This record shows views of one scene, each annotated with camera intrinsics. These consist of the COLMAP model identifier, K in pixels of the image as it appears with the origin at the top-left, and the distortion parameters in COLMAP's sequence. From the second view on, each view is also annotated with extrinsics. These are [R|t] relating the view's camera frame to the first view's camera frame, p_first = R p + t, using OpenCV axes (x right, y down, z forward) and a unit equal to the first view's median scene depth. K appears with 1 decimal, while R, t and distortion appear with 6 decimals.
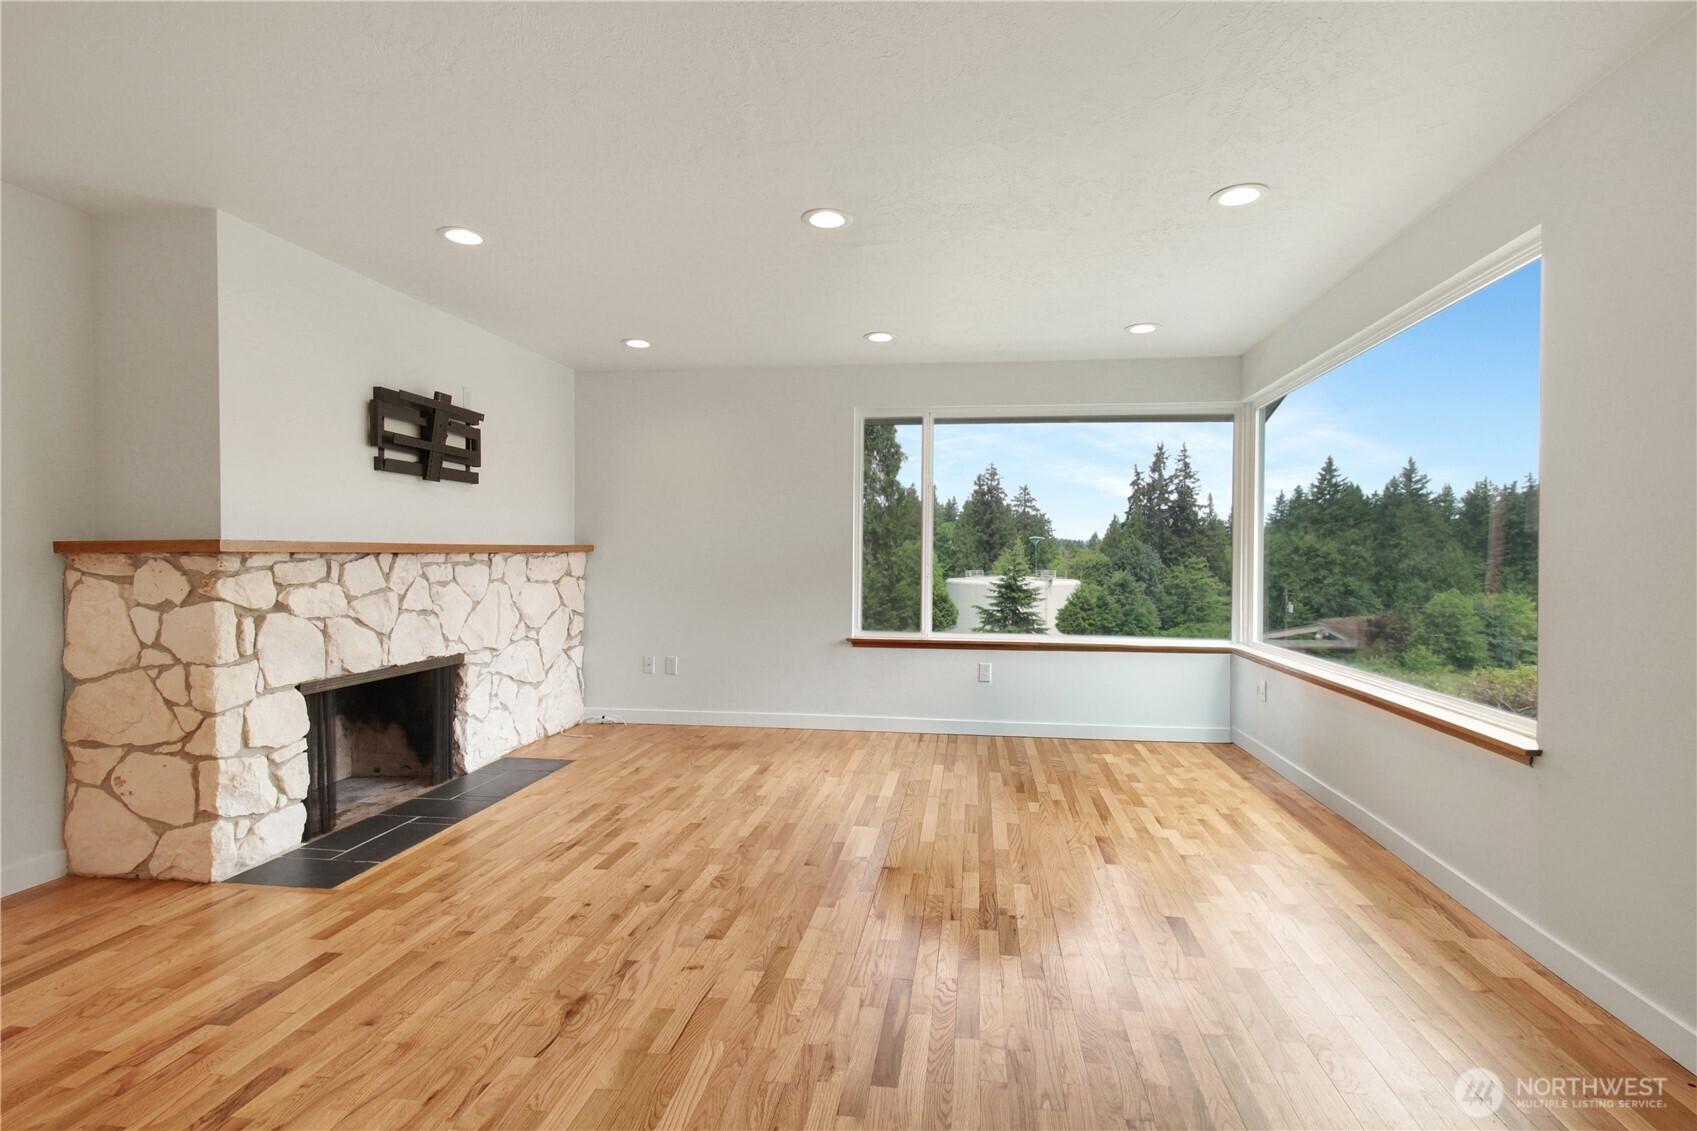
lens RADIAL K [[864.9, 0, 854.7], [0, 864.9, 566.1], [0, 0, 1]] dist [0.002556, 0.000102]
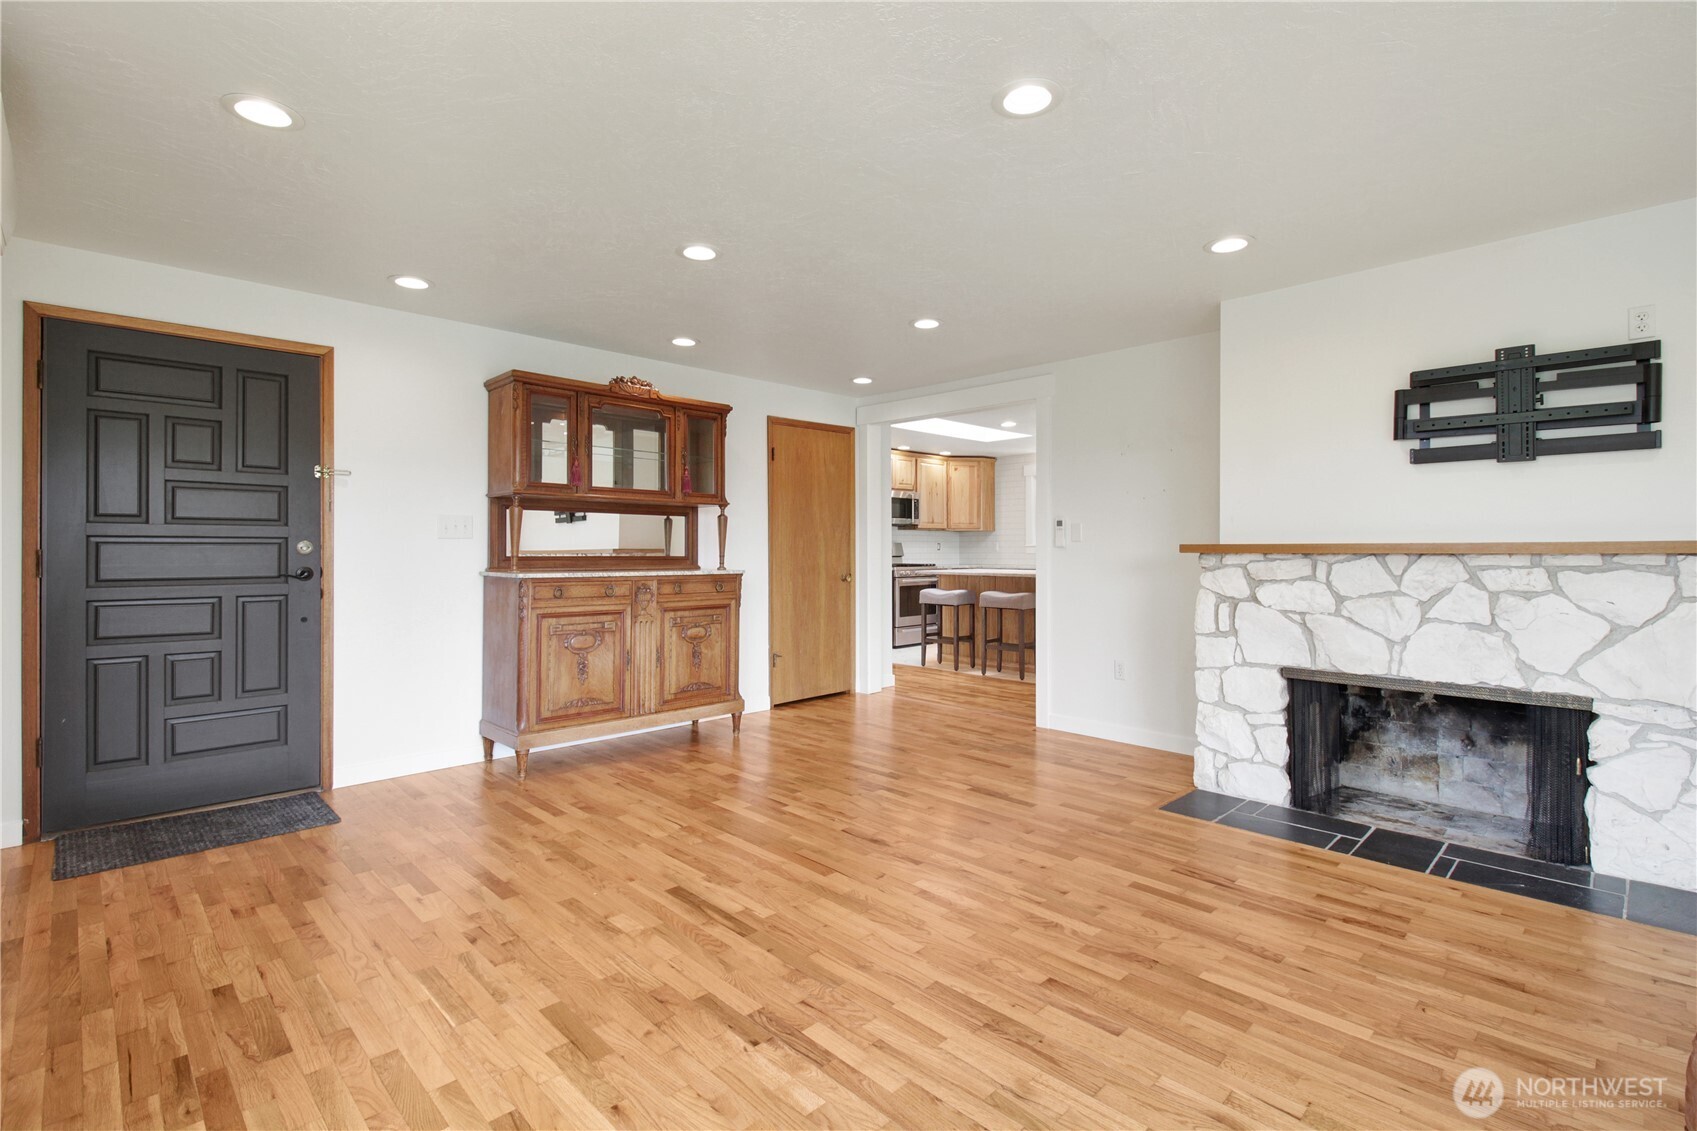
lens RADIAL K [[781.3, 0, 861.1], [0, 781.3, 552.5], [0, 0, 1]] dist [0.007306, -0.004007]
pose [[-0.617854, 0.002376, -0.786289, 0.494638], [-0.009972, 0.999891, 0.010858, -0.020955], [0.786230, 0.014549, -0.617763, 1.115935]]
